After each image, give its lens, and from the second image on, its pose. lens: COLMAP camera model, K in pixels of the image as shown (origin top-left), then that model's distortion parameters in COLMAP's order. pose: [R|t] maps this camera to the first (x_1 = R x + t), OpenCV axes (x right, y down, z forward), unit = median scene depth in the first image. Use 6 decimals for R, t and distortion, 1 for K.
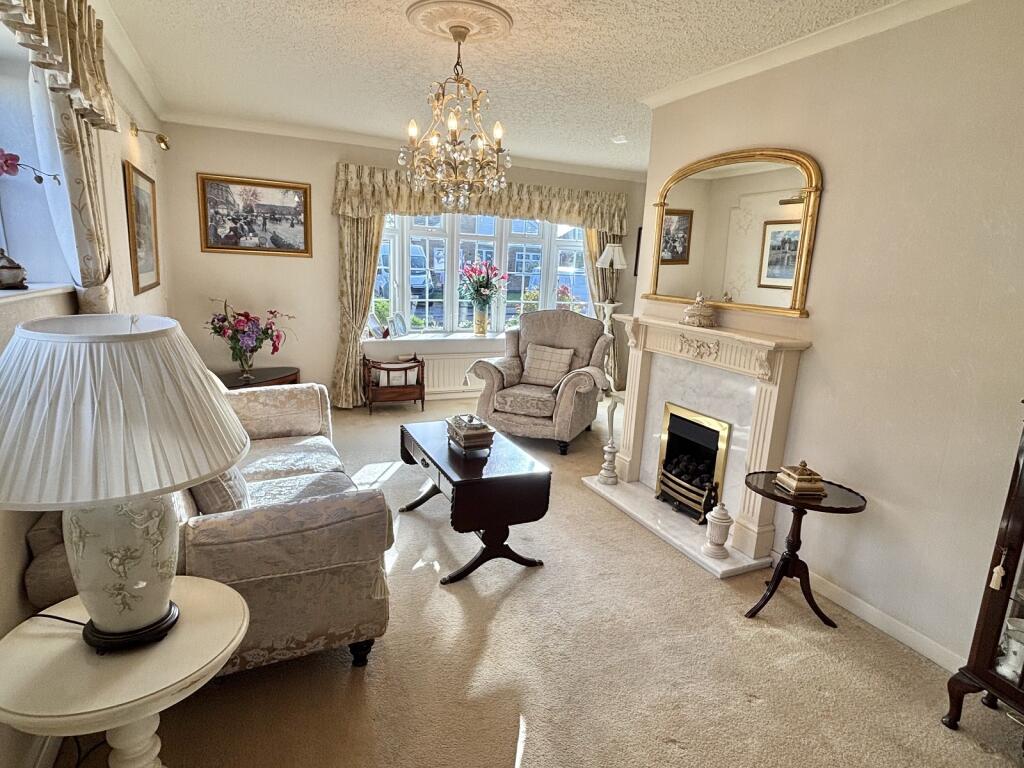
lens RADIAL K [[552.8, 0, 512.0], [0, 552.8, 384.0], [0, 0, 1]] dist [0.000380, -0.000113]
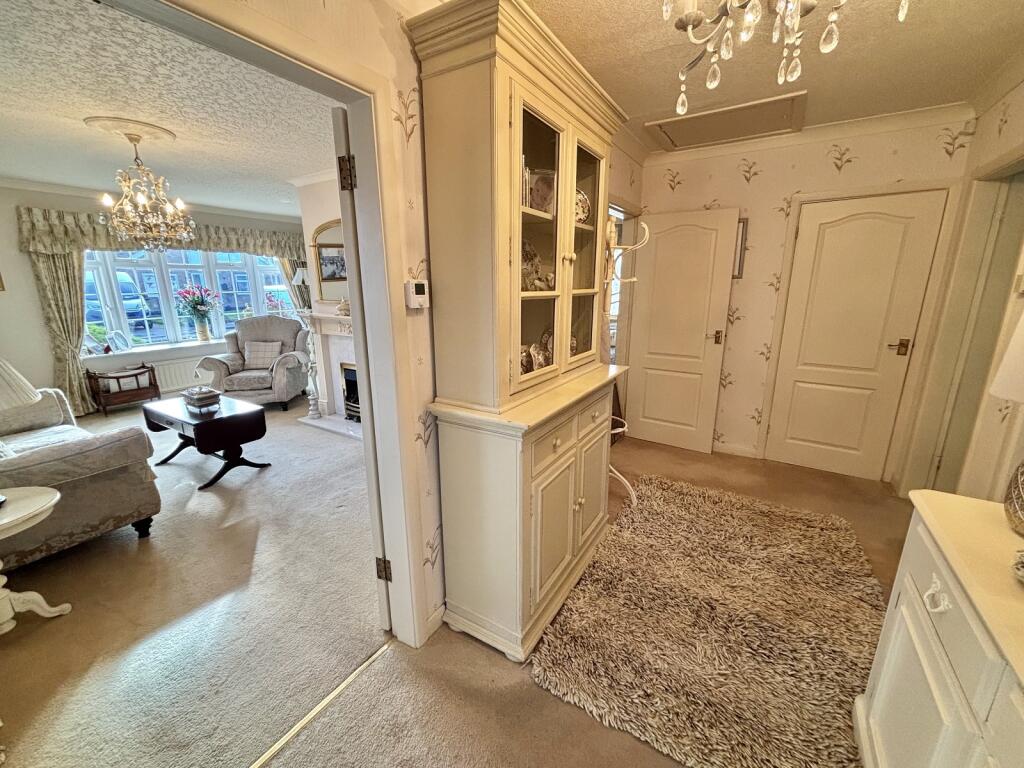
lens RADIAL K [[414.2, 0, 512.0], [0, 414.2, 381.1], [0, 0, 1]] dist [0.002145, 0.000742]
pose [[0.838134, -0.174537, 0.516787, 0.035180], [0.157806, 0.984497, 0.076566, 0.052260], [-0.522139, 0.017380, 0.852683, -0.260987]]
